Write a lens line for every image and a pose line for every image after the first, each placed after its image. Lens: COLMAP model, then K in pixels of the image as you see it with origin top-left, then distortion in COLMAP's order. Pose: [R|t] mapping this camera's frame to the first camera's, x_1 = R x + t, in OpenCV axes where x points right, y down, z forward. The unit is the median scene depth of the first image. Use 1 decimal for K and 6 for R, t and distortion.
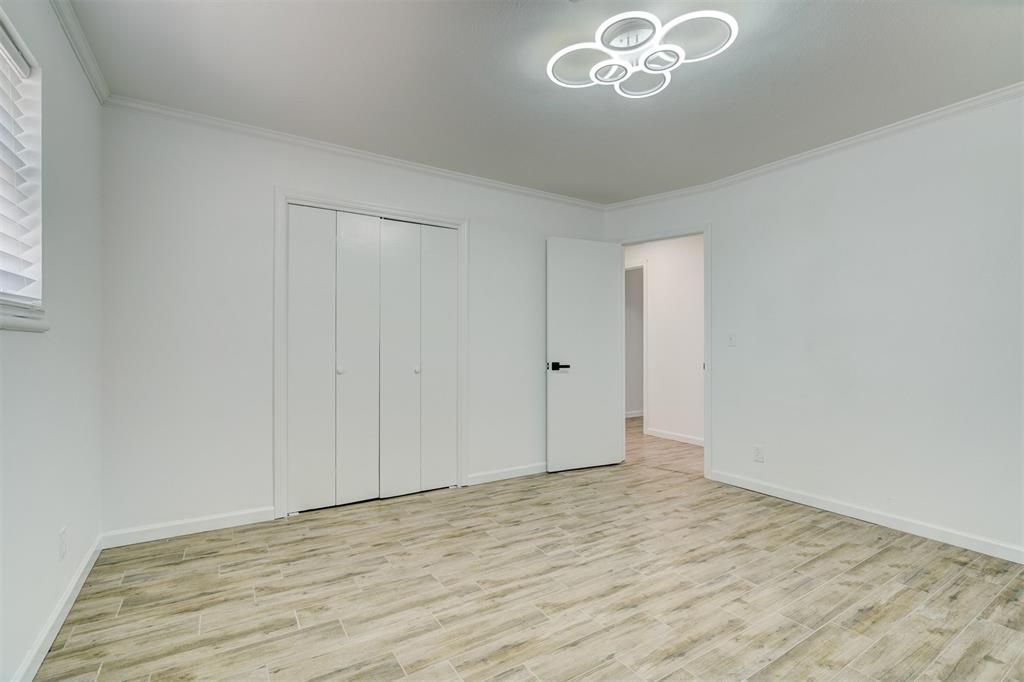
lens RADIAL K [[465.9, 0, 511.7], [0, 465.9, 345.7], [0, 0, 1]] dist [-0.001551, 0.000653]
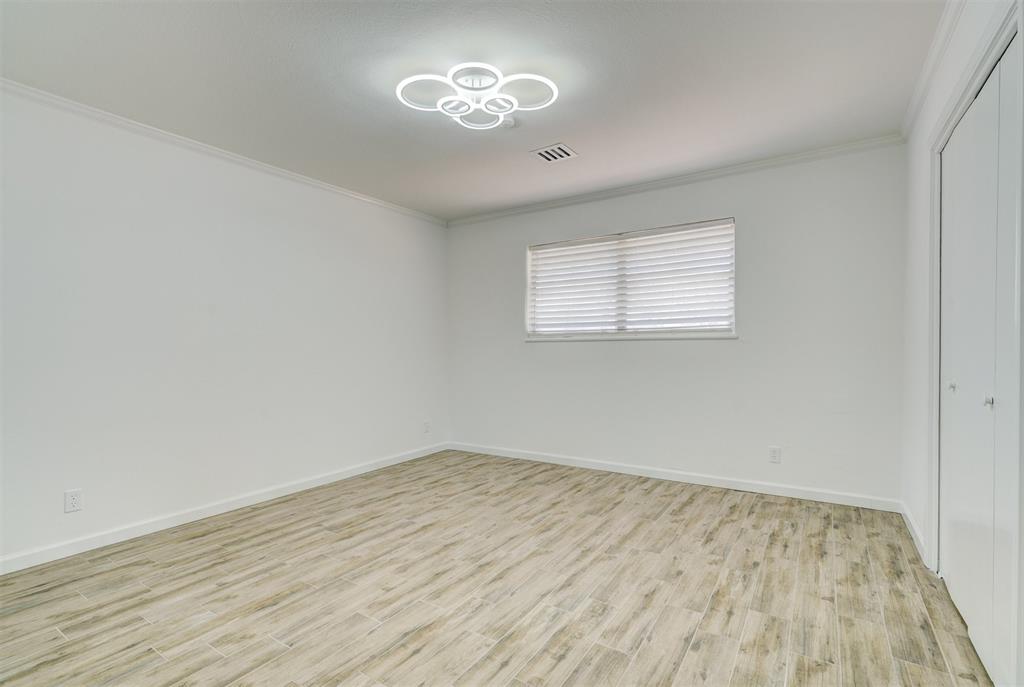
lens RADIAL K [[465.9, 0, 510.9], [0, 465.9, 343.3], [0, 0, 1]] dist [-0.001551, 0.000653]
pose [[-0.909320, 0.001908, -0.416092, 0.616831], [0.004257, 0.999980, -0.004716, -0.003856], [0.416075, -0.006060, -0.909310, 1.901948]]
